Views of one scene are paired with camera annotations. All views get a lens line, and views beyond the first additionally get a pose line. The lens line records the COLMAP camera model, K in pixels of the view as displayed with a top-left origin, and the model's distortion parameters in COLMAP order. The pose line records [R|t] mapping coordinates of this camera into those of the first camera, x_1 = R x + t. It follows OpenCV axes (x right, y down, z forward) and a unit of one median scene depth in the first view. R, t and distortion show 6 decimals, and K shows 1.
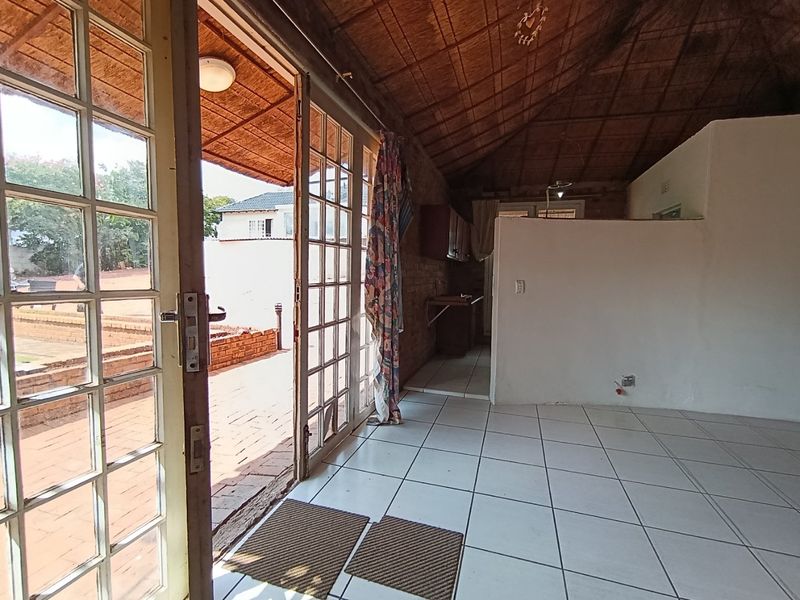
lens RADIAL K [[360.5, 0, 402.1], [0, 360.5, 297.6], [0, 0, 1]] dist [0.001826, 0.000958]
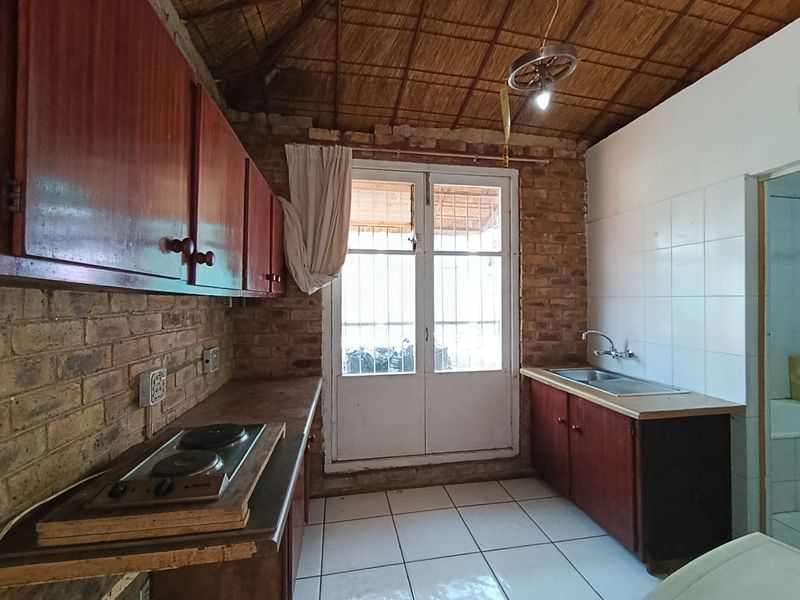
lens RADIAL K [[360.5, 0, 402.1], [0, 360.5, 297.6], [0, 0, 1]] dist [0.001826, 0.000958]
pose [[0.886798, -0.013085, 0.461973, 0.225491], [0.050151, 0.996421, -0.068047, -0.117830], [-0.459429, 0.083512, 0.884280, 1.108725]]
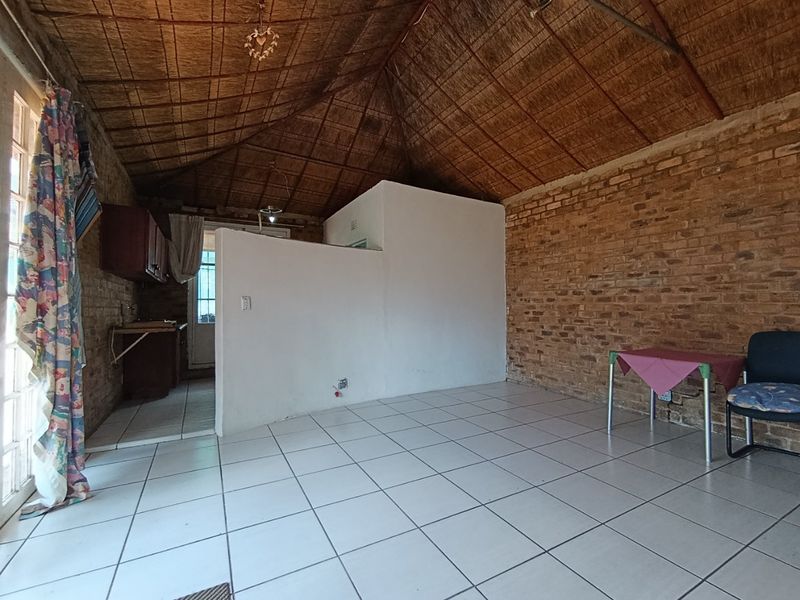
lens RADIAL K [[360.5, 0, 402.1], [0, 360.5, 297.6], [0, 0, 1]] dist [0.001826, 0.000958]
pose [[0.691803, -0.002186, 0.722083, -0.080072], [0.068646, 0.995665, -0.062753, 0.045325], [-0.718816, 0.092981, 0.688955, 0.044720]]
